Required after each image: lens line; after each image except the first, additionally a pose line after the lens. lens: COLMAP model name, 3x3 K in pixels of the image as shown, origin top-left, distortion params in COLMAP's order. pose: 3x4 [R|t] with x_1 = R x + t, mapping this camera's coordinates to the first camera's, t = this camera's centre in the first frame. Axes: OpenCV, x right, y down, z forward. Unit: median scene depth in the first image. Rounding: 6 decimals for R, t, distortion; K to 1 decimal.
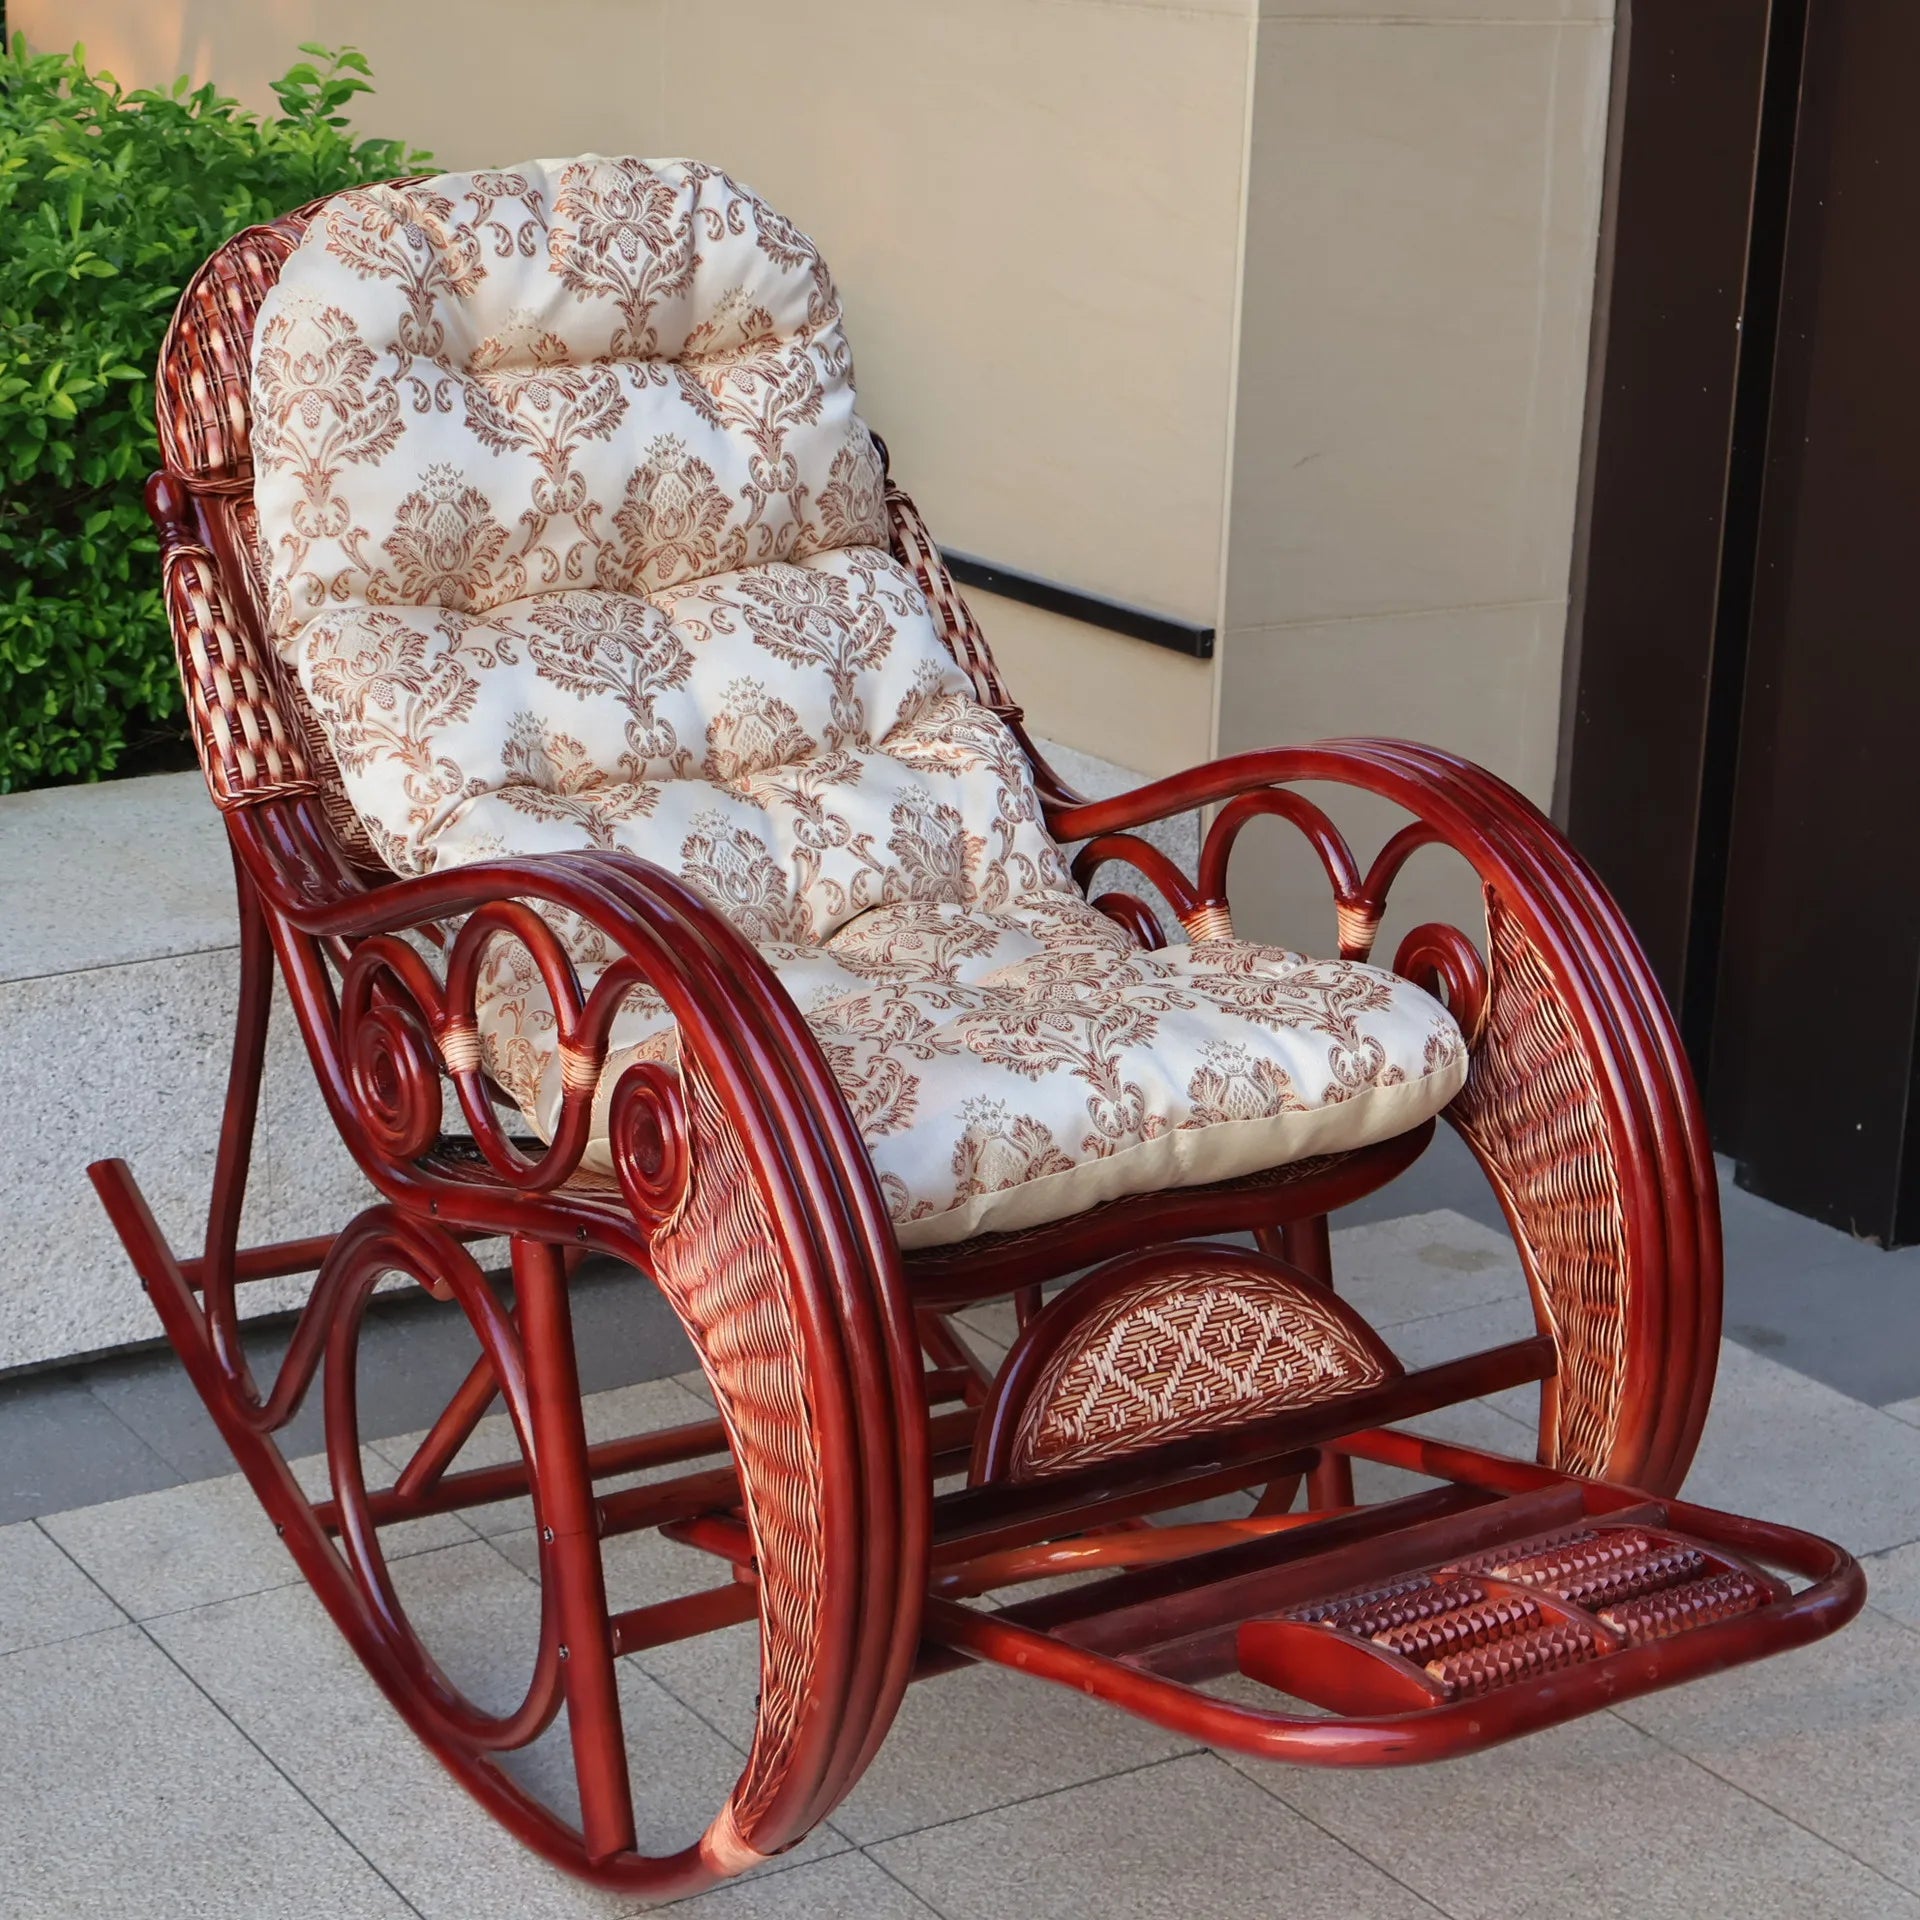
lens RADIAL K [[3852.7, 0, 960.0], [0, 3852.7, 960.0], [0, 0, 1]] dist [-0.013372, -0.144641]
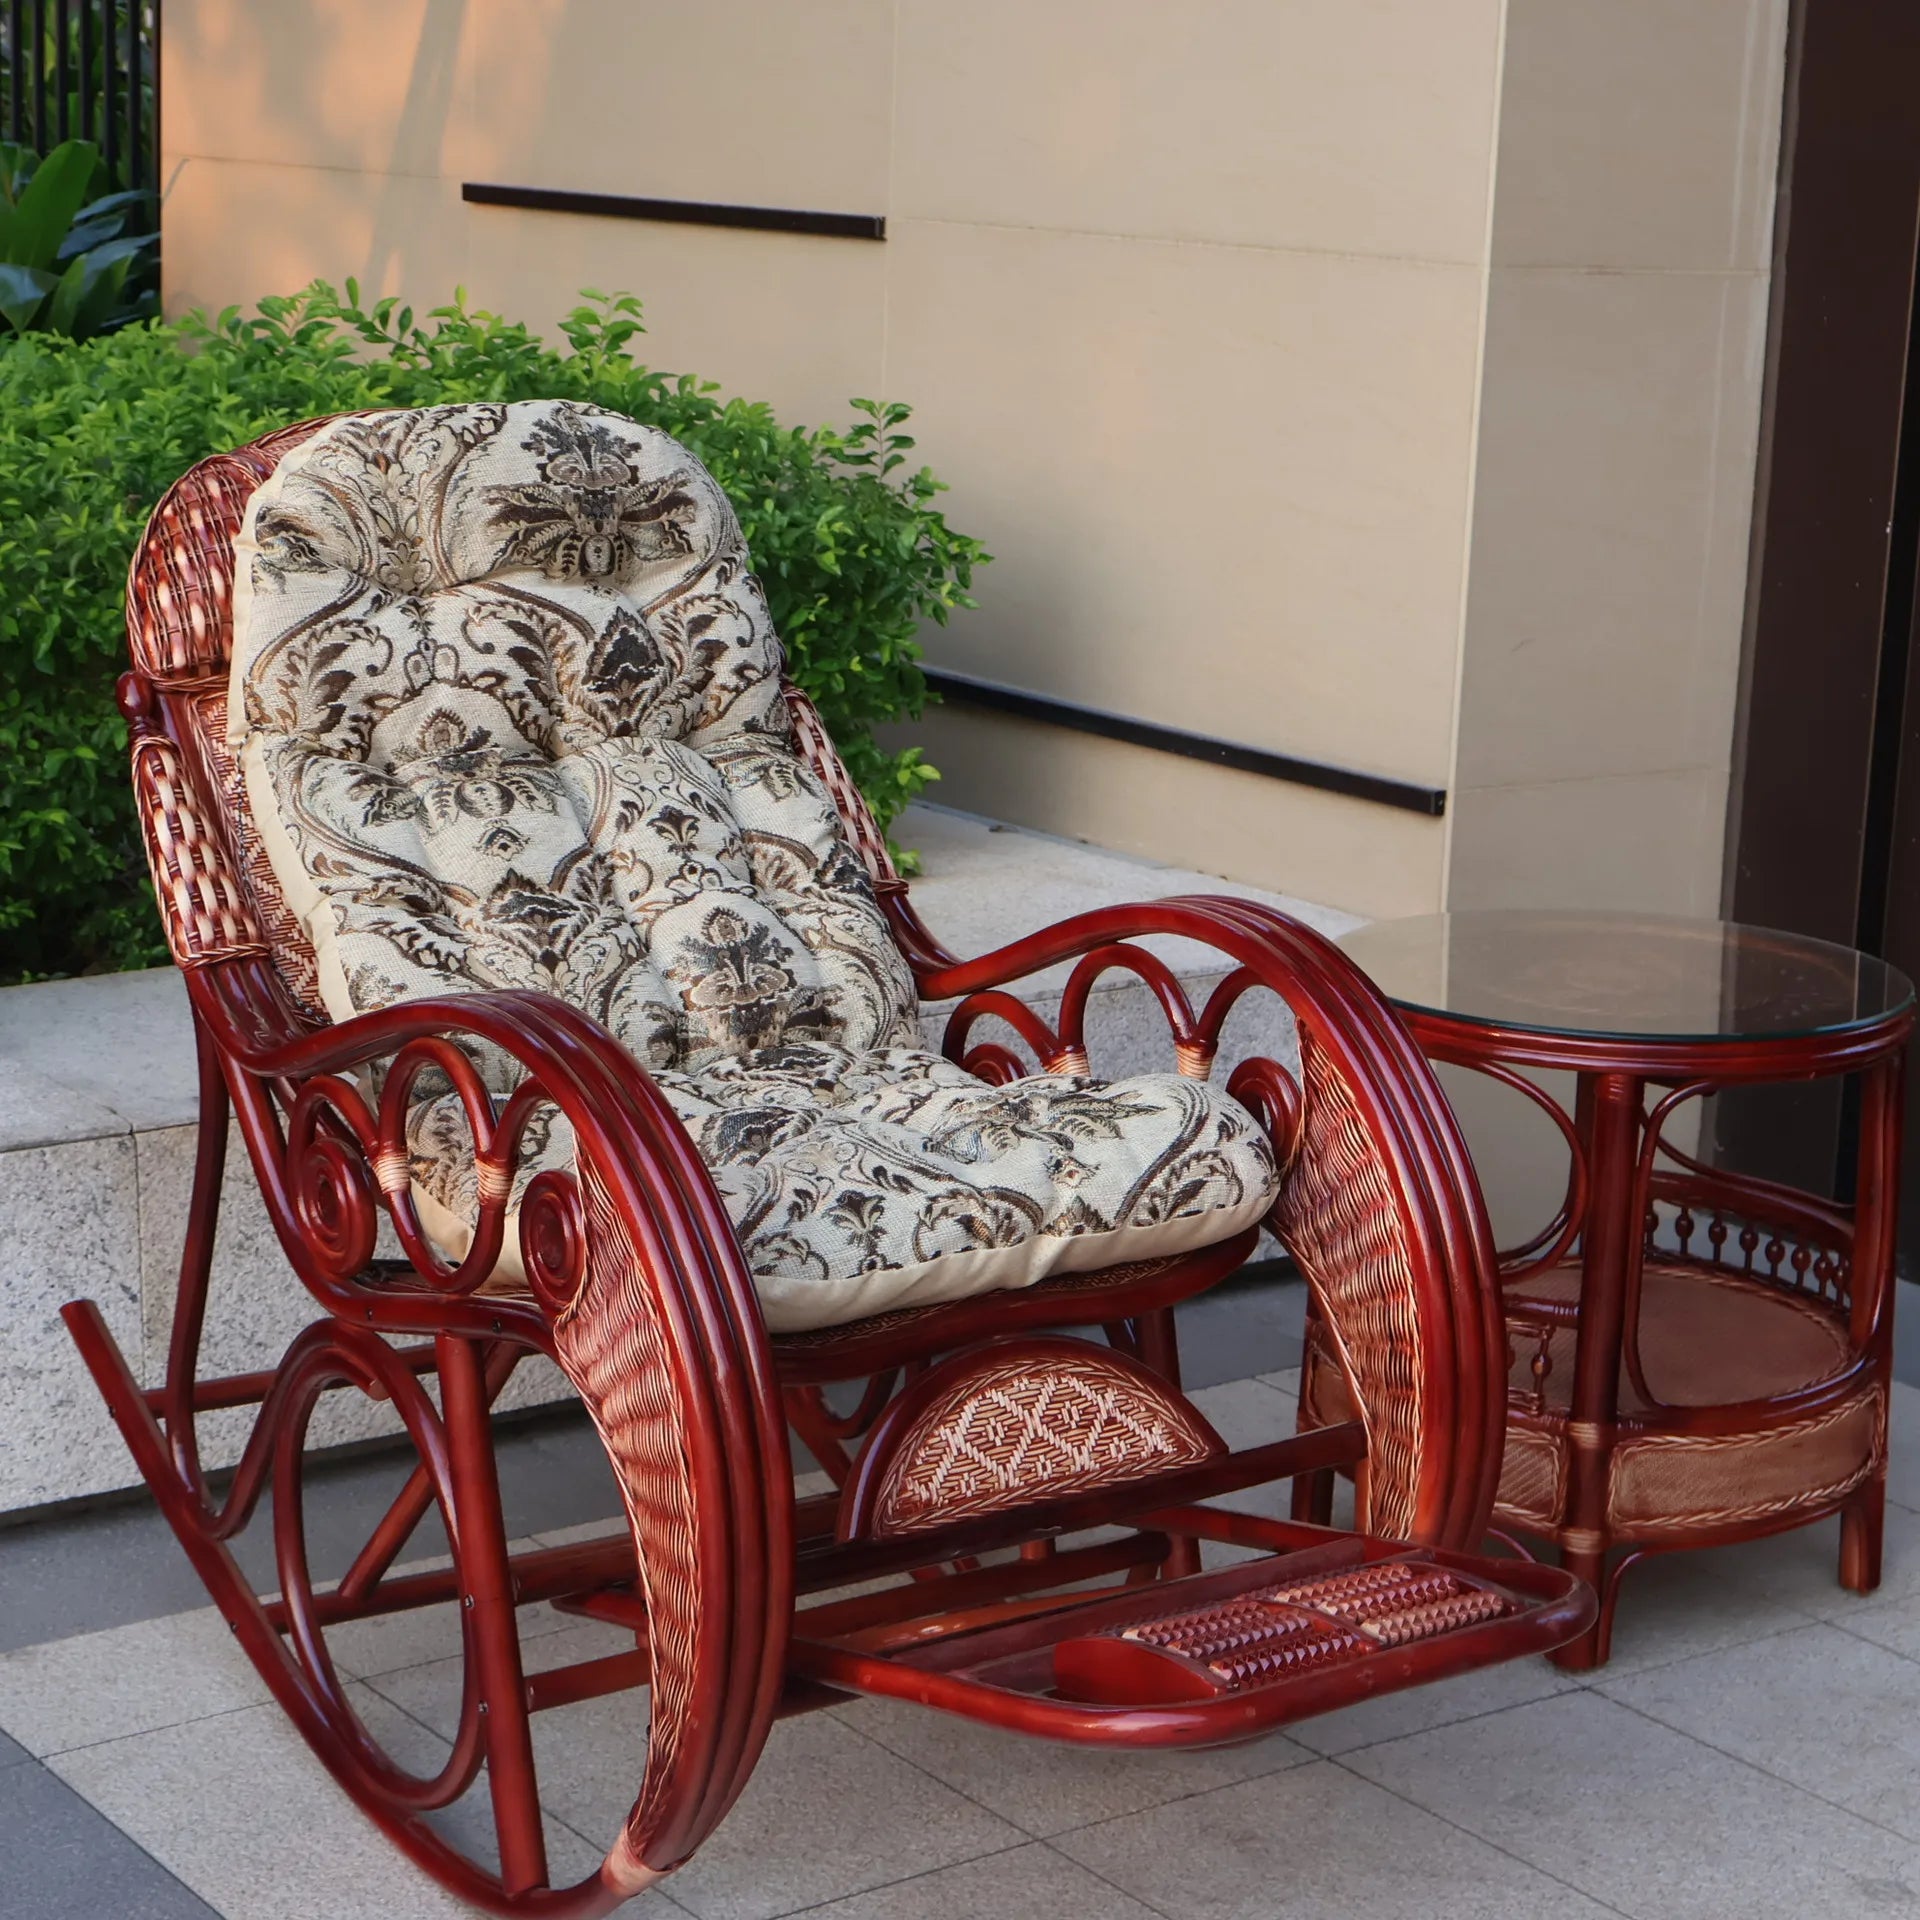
lens RADIAL K [[3944.2, 0, 960.0], [0, 3944.2, 960.0], [0, 0, 1]] dist [-0.012493, -0.181765]
pose [[0.999968, -0.007682, 0.002413, 0.034477], [0.007823, 0.997846, -0.065137, 0.037617], [-0.001907, 0.065154, 0.997873, -0.158125]]
